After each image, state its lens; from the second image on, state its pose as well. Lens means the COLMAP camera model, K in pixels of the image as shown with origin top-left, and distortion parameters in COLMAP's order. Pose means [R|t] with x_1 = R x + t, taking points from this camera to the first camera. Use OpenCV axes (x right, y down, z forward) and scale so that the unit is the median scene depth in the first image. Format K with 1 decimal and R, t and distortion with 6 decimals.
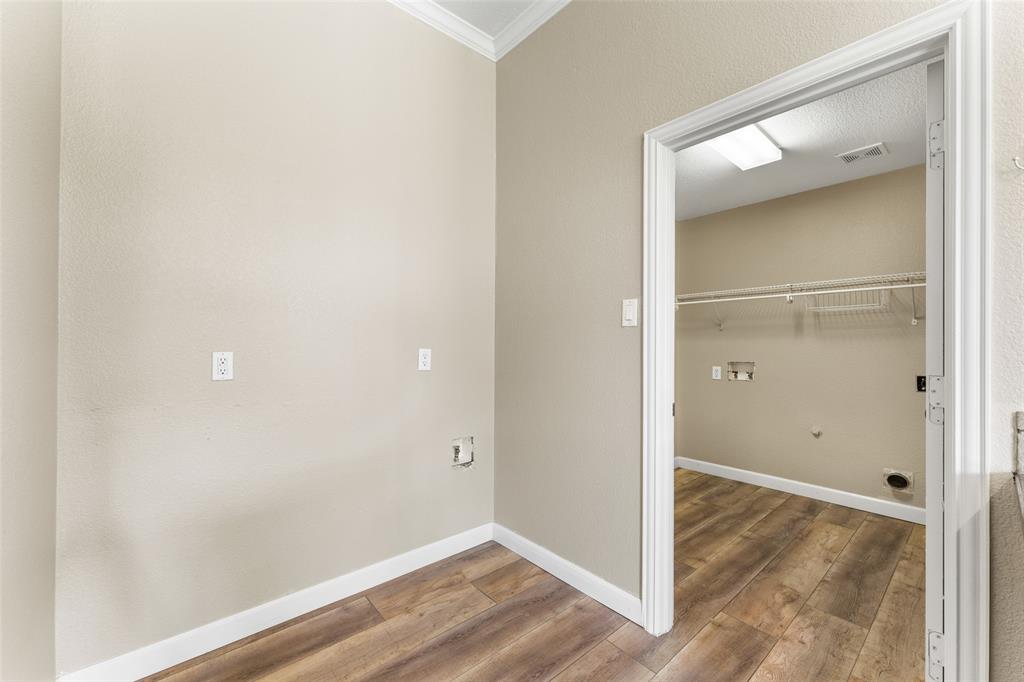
lens RADIAL K [[407.4, 0, 496.8], [0, 407.4, 339.6], [0, 0, 1]] dist [0.000418, 0.000254]
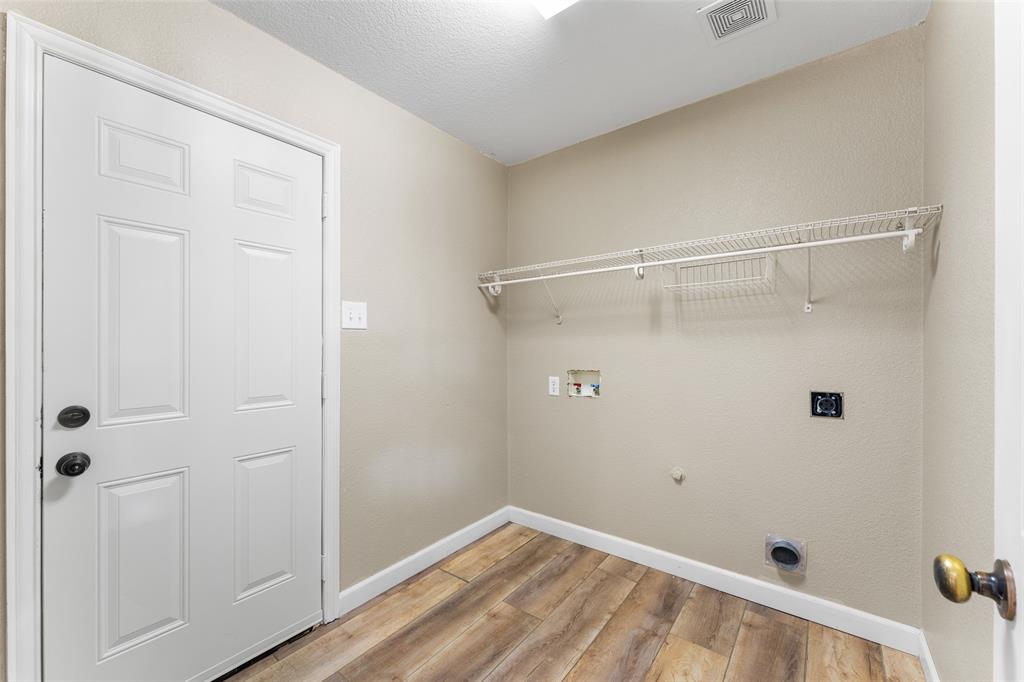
lens RADIAL K [[407.4, 0, 496.9], [0, 407.4, 342.7], [0, 0, 1]] dist [0.000418, 0.000254]
pose [[0.979221, -0.002935, 0.202773, 0.392039], [0.002366, 0.999993, 0.003051, 0.008170], [-0.202781, -0.002507, 0.979221, 0.444816]]
